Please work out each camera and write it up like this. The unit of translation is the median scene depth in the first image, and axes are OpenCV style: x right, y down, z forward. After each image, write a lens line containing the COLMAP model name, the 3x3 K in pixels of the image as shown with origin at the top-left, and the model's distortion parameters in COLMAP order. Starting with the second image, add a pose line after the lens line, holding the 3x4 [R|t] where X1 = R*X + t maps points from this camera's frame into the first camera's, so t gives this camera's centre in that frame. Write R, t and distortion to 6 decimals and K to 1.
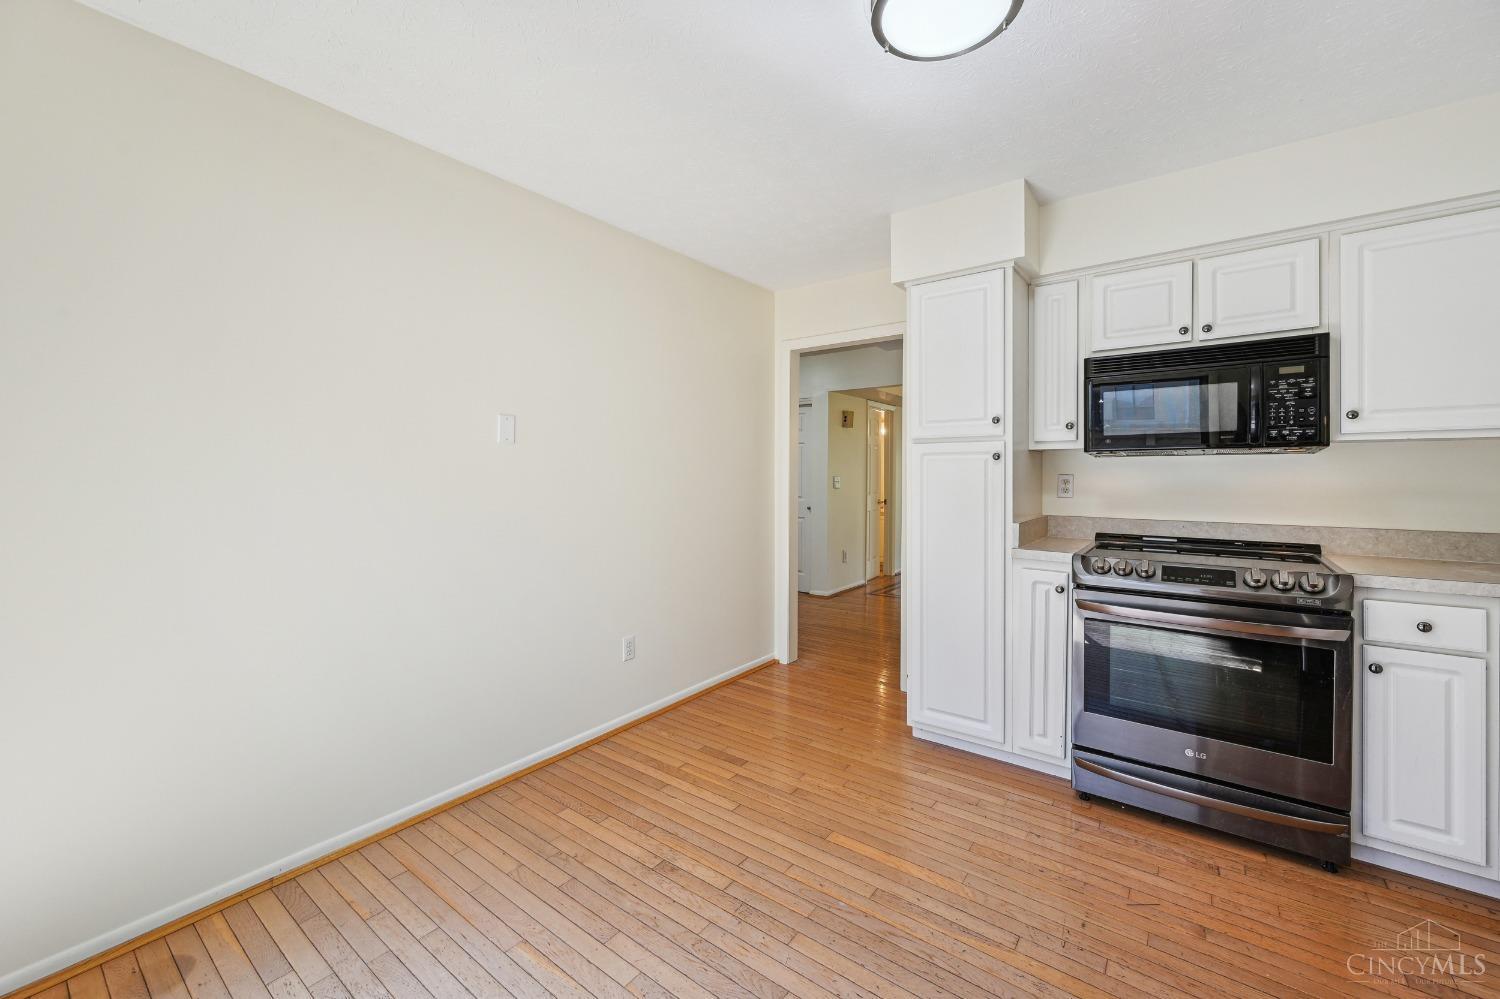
lens RADIAL K [[603.0, 0, 740.6], [0, 603.0, 476.9], [0, 0, 1]] dist [0.000346, -0.000644]
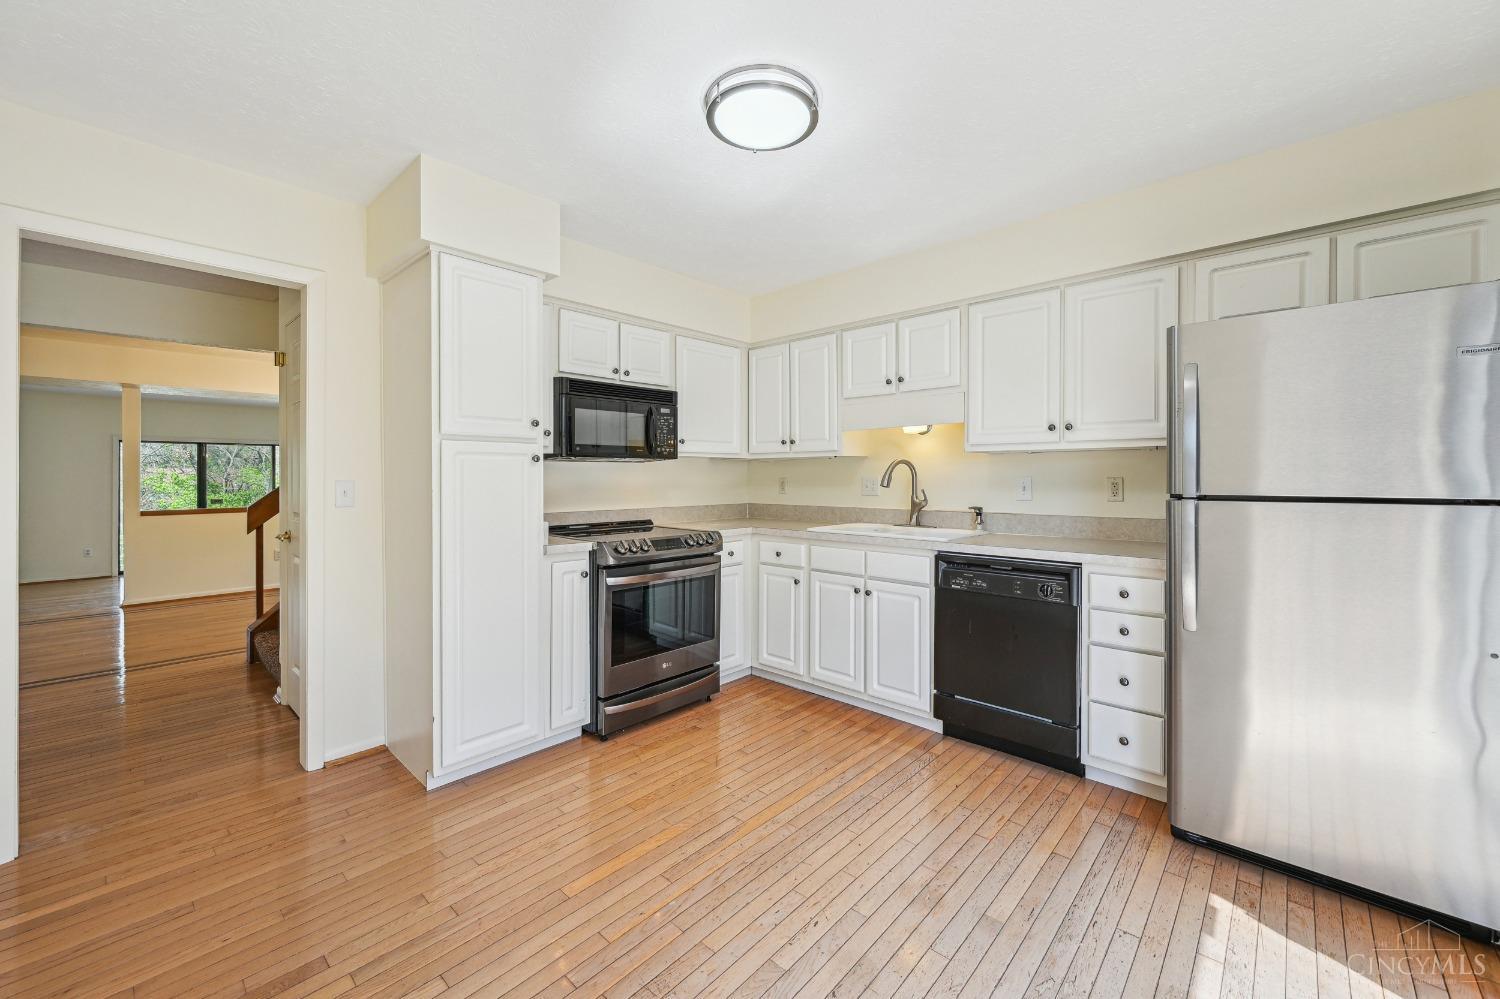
lens RADIAL K [[603.0, 0, 748.6], [0, 603.0, 483.2], [0, 0, 1]] dist [0.000346, -0.000644]
pose [[0.080989, -0.010683, 0.996658, -0.625379], [0.010259, 0.999899, 0.009884, 0.001720], [-0.996662, 0.009424, 0.081090, 0.604937]]
